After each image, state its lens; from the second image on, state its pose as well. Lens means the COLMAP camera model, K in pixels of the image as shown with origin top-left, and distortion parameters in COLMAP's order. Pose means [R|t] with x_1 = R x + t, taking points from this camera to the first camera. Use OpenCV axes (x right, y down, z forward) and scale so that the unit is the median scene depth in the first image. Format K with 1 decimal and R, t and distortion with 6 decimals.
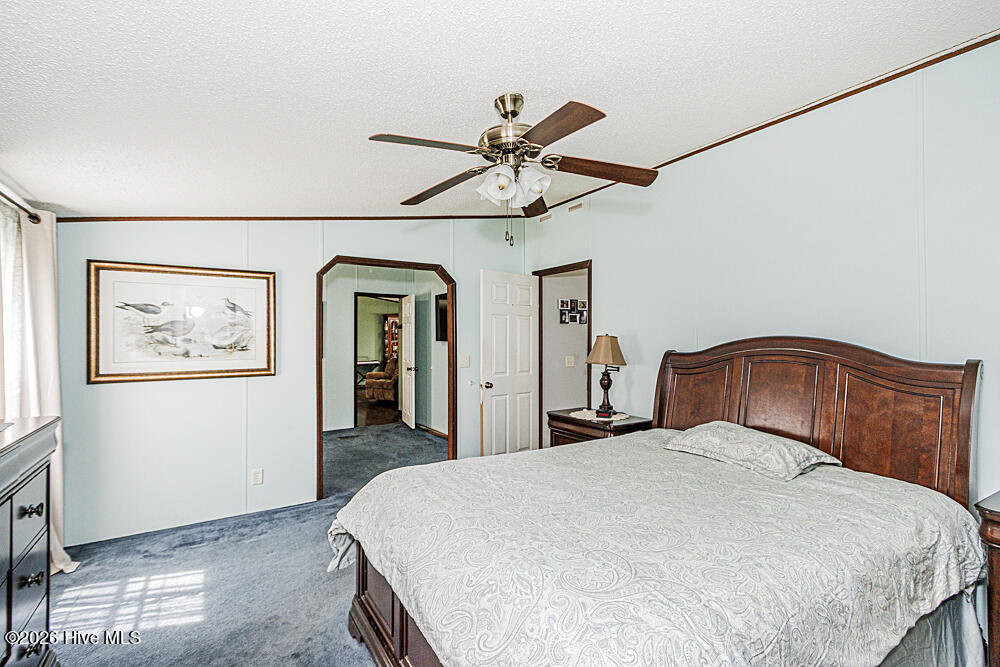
lens RADIAL K [[465.6, 0, 489.3], [0, 465.6, 334.9], [0, 0, 1]] dist [-0.000080, -0.000374]
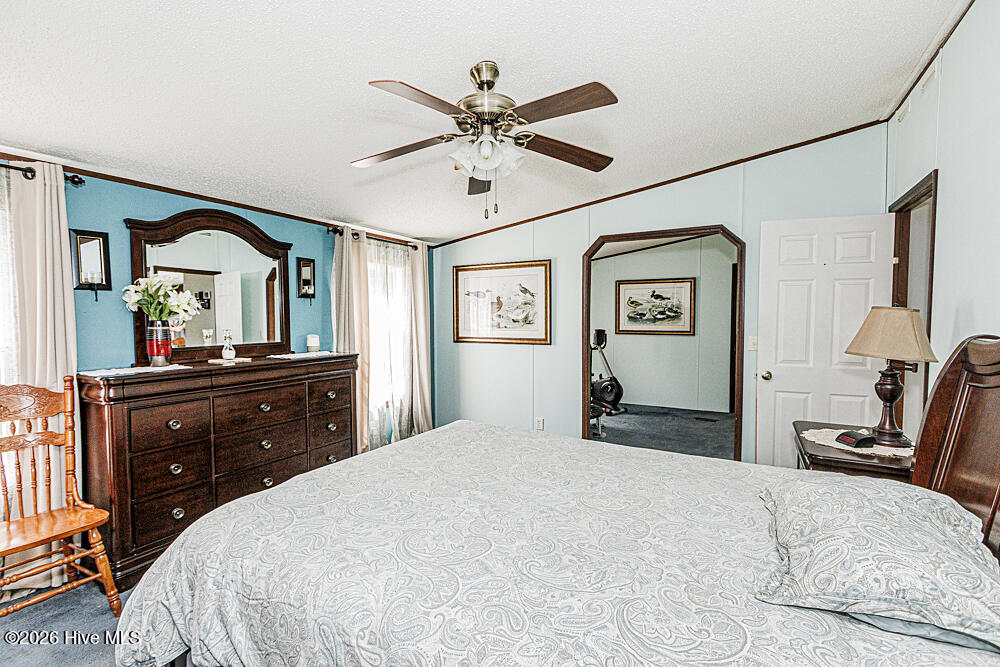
lens RADIAL K [[465.6, 0, 489.3], [0, 465.6, 334.9], [0, 0, 1]] dist [-0.000080, -0.000374]
pose [[0.452810, 0.035809, -0.890888, 0.551184], [0.007270, 0.999012, 0.043850, 0.006735], [0.891577, -0.026333, 0.452102, 0.311850]]
